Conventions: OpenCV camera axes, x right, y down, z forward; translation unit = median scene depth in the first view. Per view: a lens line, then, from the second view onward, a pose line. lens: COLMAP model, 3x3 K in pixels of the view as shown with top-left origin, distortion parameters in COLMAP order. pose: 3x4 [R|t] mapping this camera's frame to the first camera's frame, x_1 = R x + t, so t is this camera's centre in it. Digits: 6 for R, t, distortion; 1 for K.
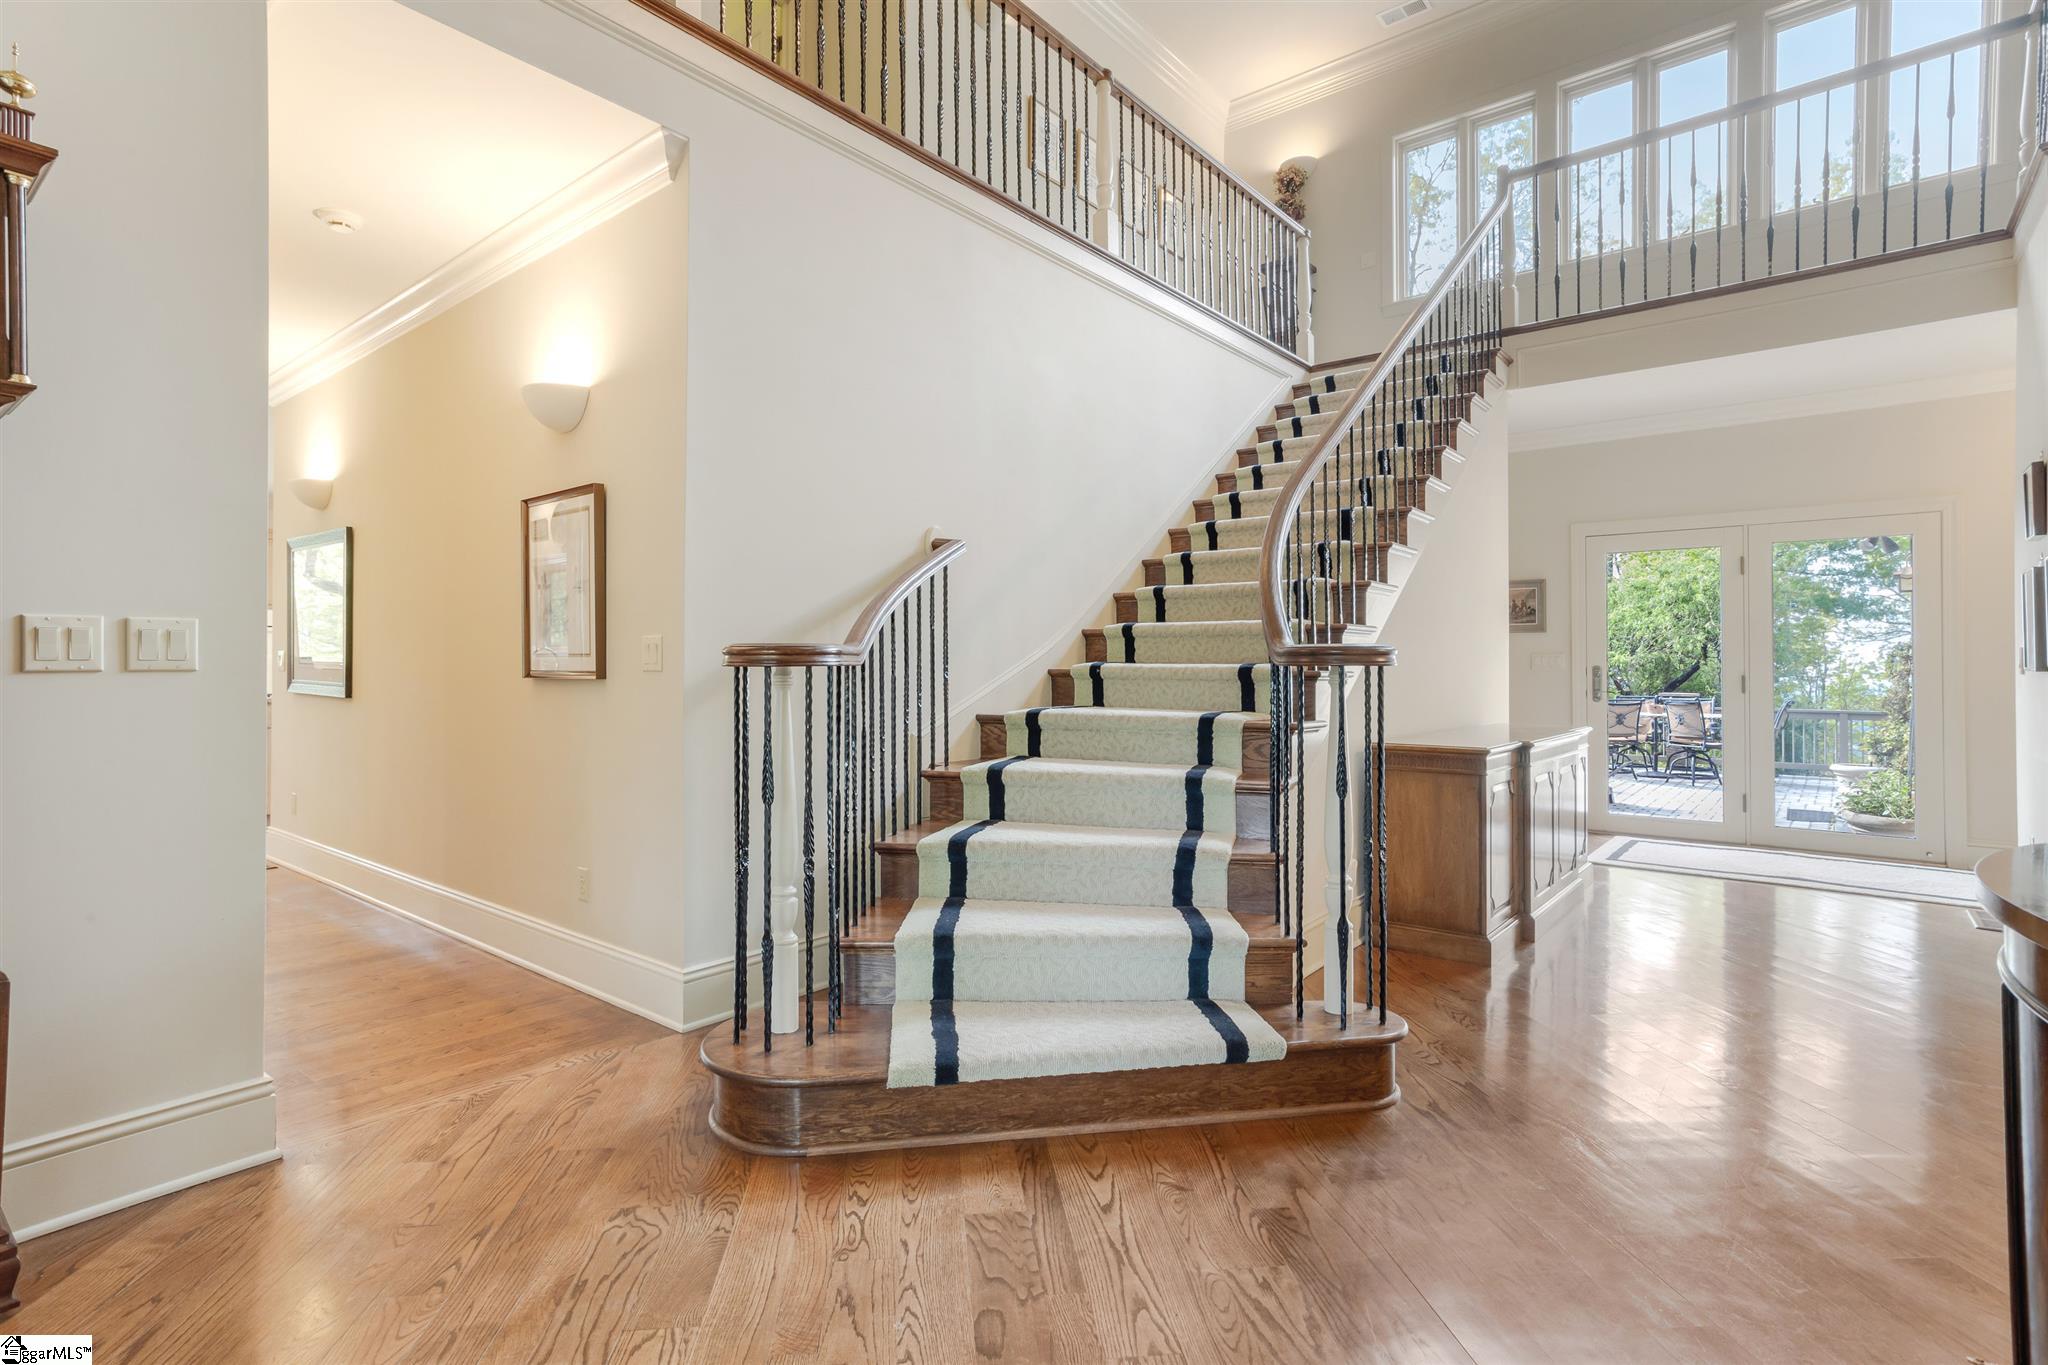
lens RADIAL K [[1002.8, 0, 1014.1], [0, 1002.8, 677.6], [0, 0, 1]] dist [-0.006633, -0.000158]
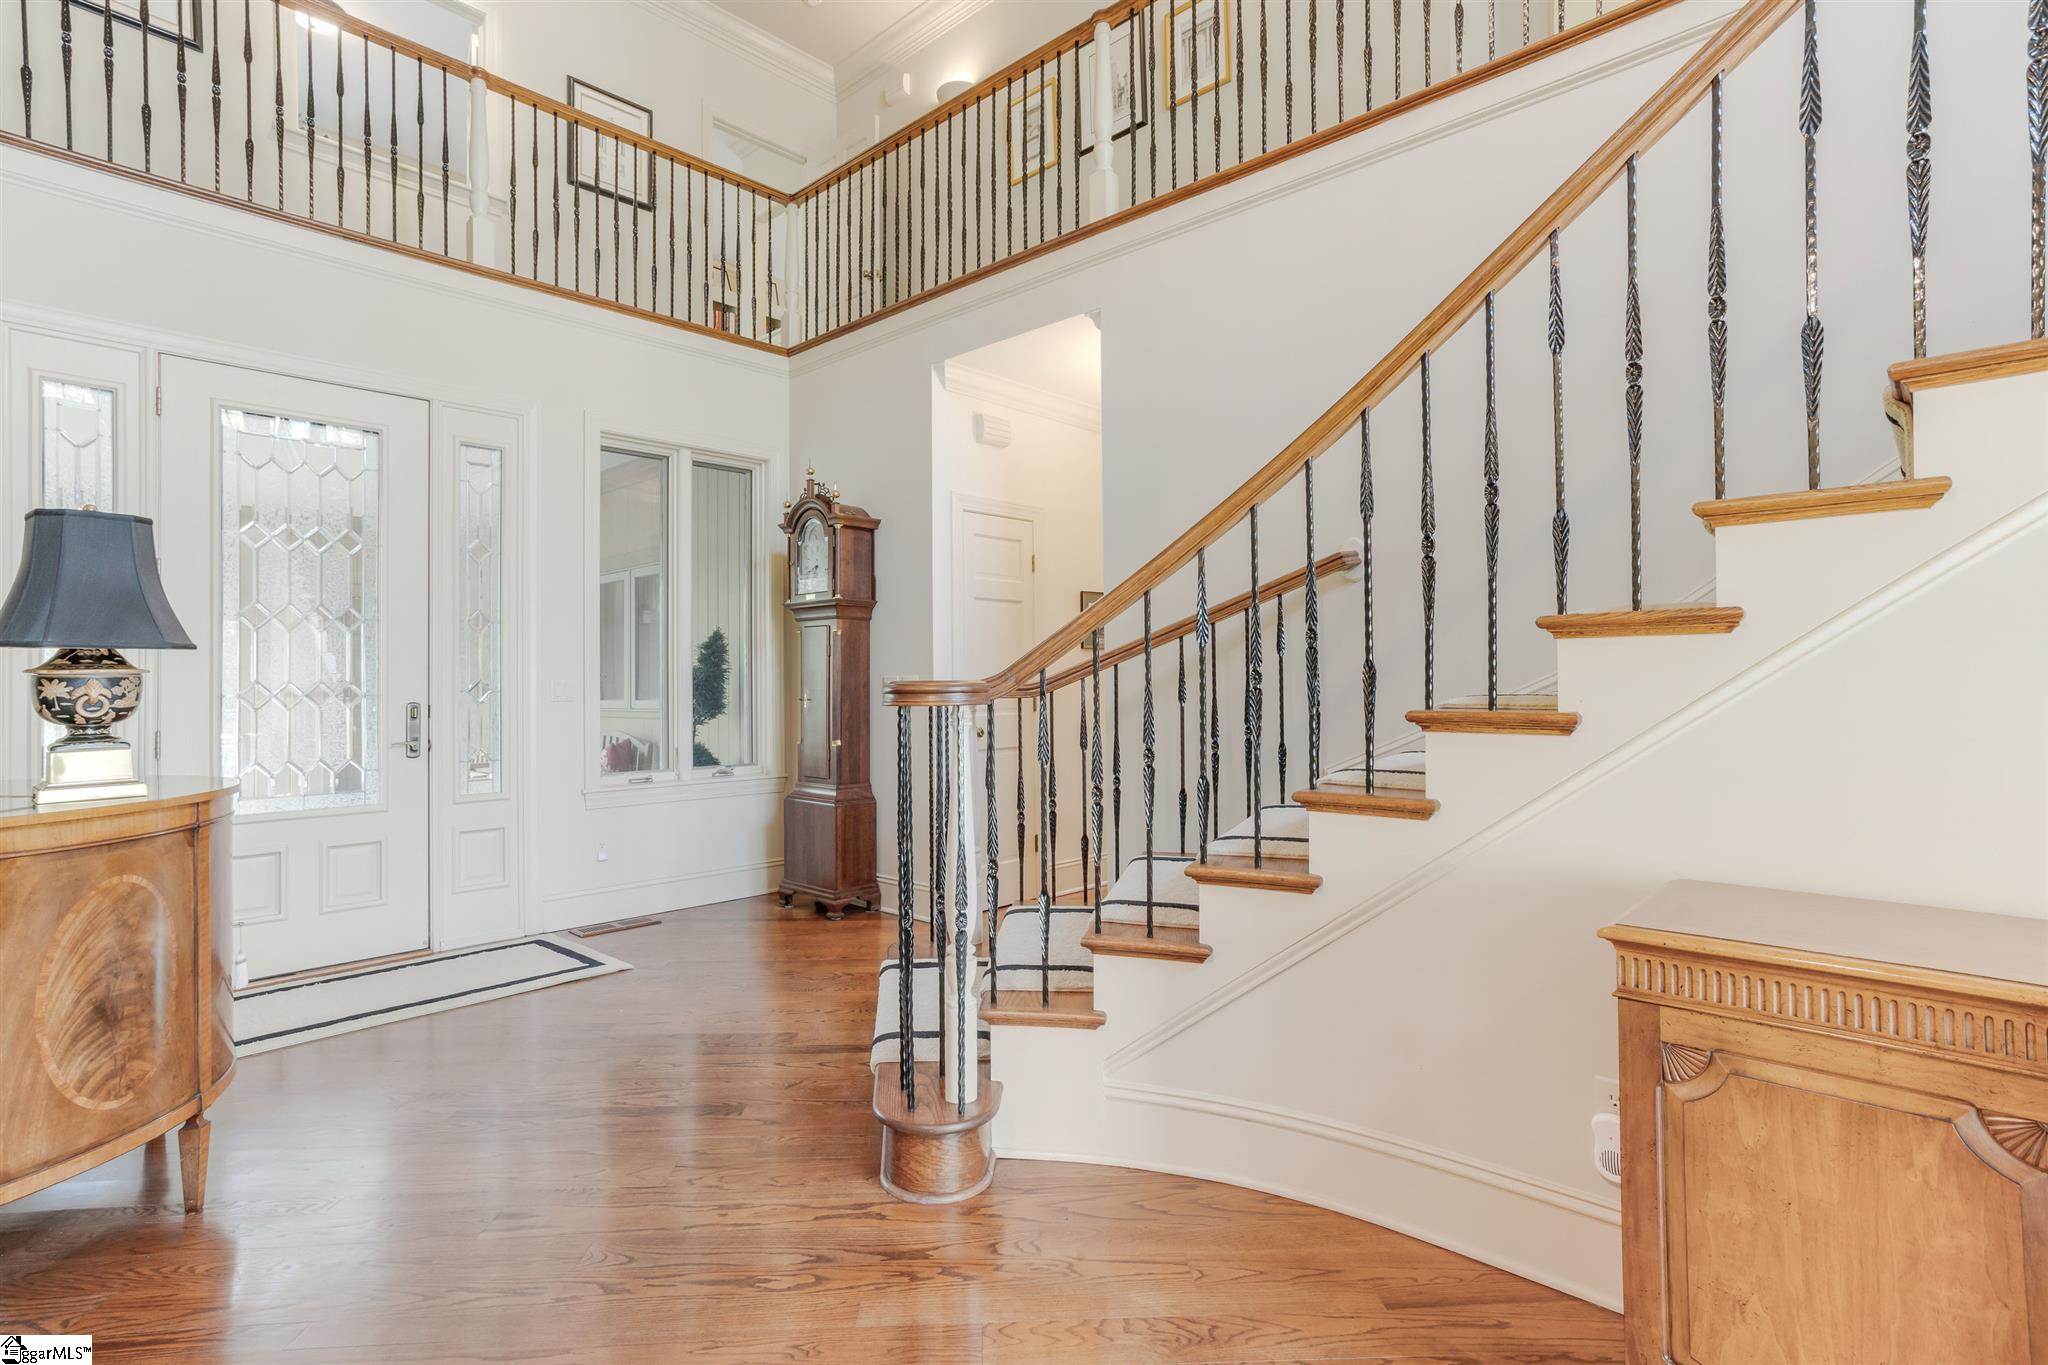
lens RADIAL K [[1002.8, 0, 1023.6], [0, 1002.8, 688.5], [0, 0, 1]] dist [-0.006633, -0.000158]
pose [[-0.072186, -0.007895, -0.997360, 1.330832], [0.002963, 0.999963, -0.008130, -0.020434], [0.997387, -0.003542, -0.072160, 1.242730]]
